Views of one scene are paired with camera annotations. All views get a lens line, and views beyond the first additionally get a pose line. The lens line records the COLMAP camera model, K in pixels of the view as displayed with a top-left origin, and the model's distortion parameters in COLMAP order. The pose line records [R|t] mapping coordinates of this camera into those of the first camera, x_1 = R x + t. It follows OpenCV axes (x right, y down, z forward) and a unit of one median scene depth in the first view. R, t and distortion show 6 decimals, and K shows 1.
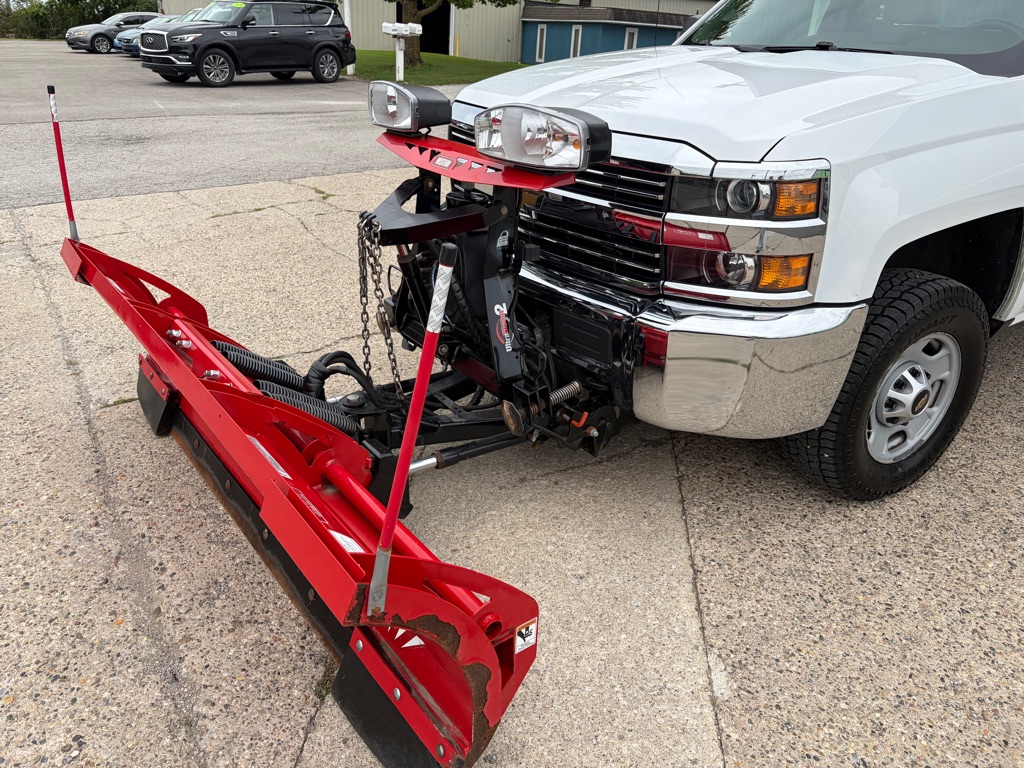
lens RADIAL K [[772.3, 0, 519.1], [0, 772.3, 394.6], [0, 0, 1]] dist [0.051218, -0.055100]
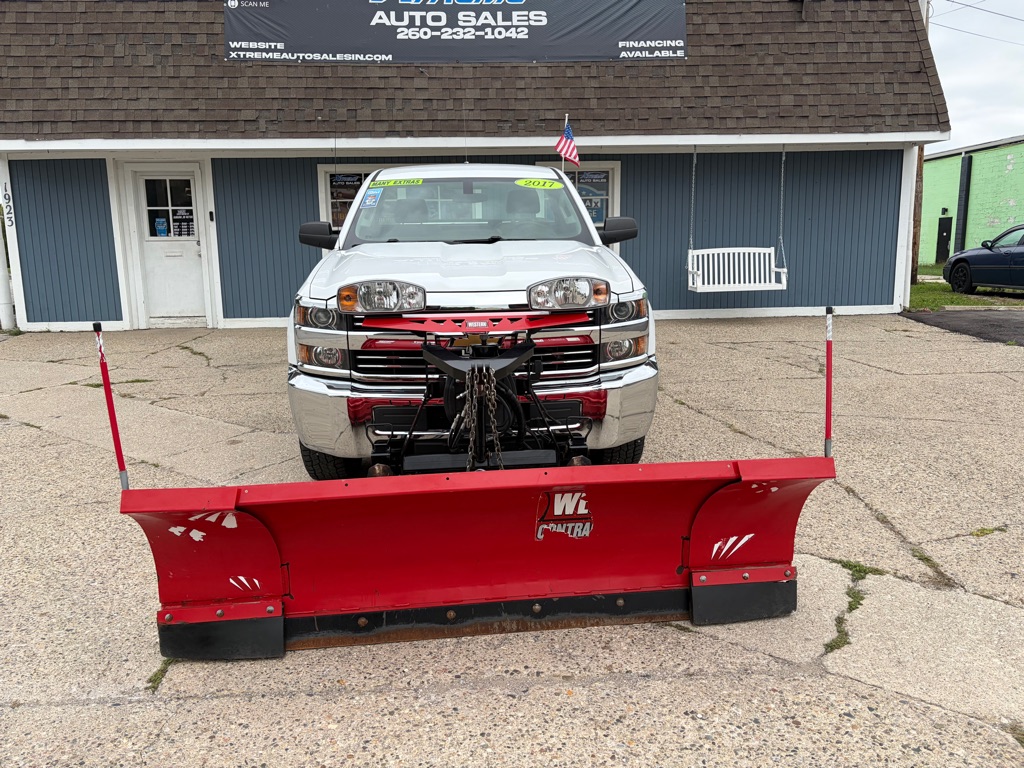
lens RADIAL K [[772.3, 0, 511.6], [0, 772.3, 381.9], [0, 0, 1]] dist [0.051218, -0.055100]
pose [[0.491326, -0.213209, 0.844476, -1.155278], [0.397040, 0.917801, 0.000719, -0.156435], [-0.775215, 0.334938, 0.535592, 0.182722]]
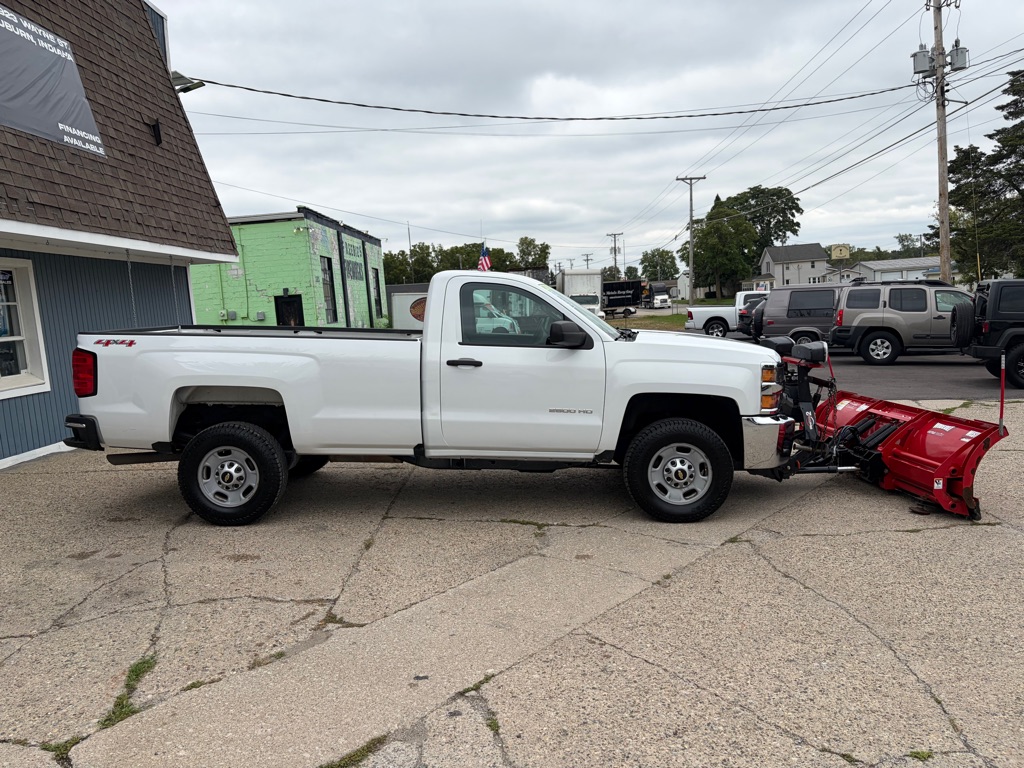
lens RADIAL K [[772.3, 0, 499.0], [0, 772.3, 383.7], [0, 0, 1]] dist [0.051218, -0.055100]
pose [[-0.826027, -0.060782, 0.560343, -0.673846], [0.249139, 0.852396, 0.459729, -1.570591], [-0.505578, 0.519352, -0.688960, 3.078340]]
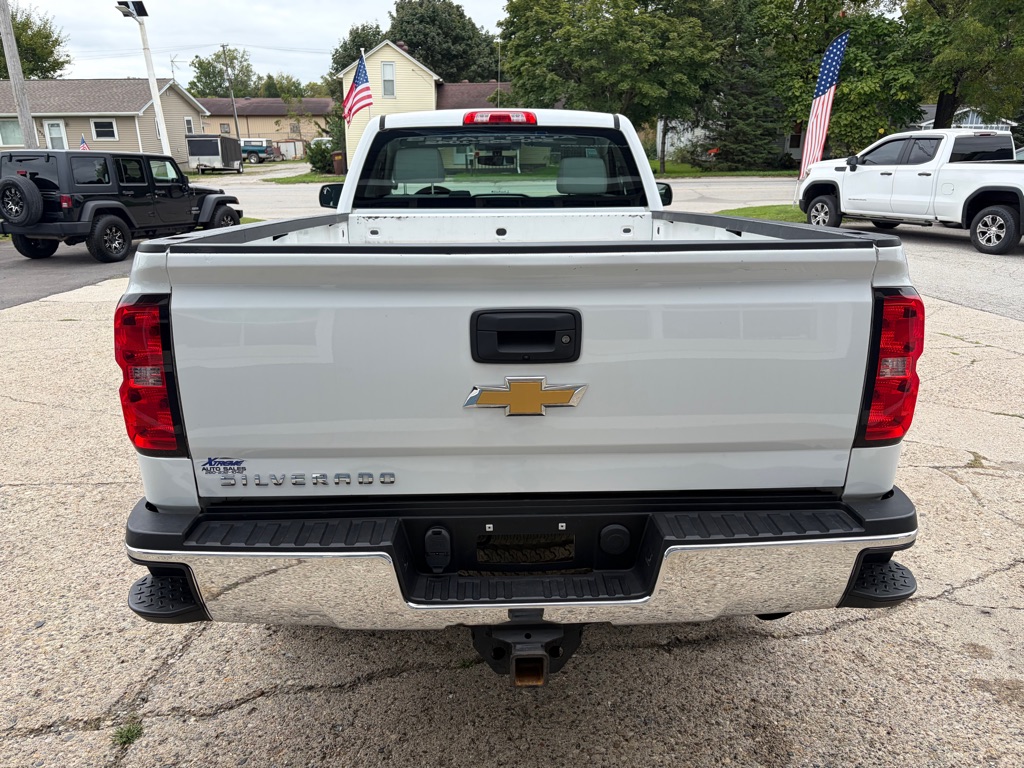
lens RADIAL K [[772.3, 0, 507.0], [0, 772.3, 388.7], [0, 0, 1]] dist [0.051218, -0.055100]
pose [[-0.522672, 0.229734, -0.820997, 2.244542], [-0.370344, 0.806215, 0.461370, -1.066560], [0.767893, 0.545196, -0.336305, 2.137397]]
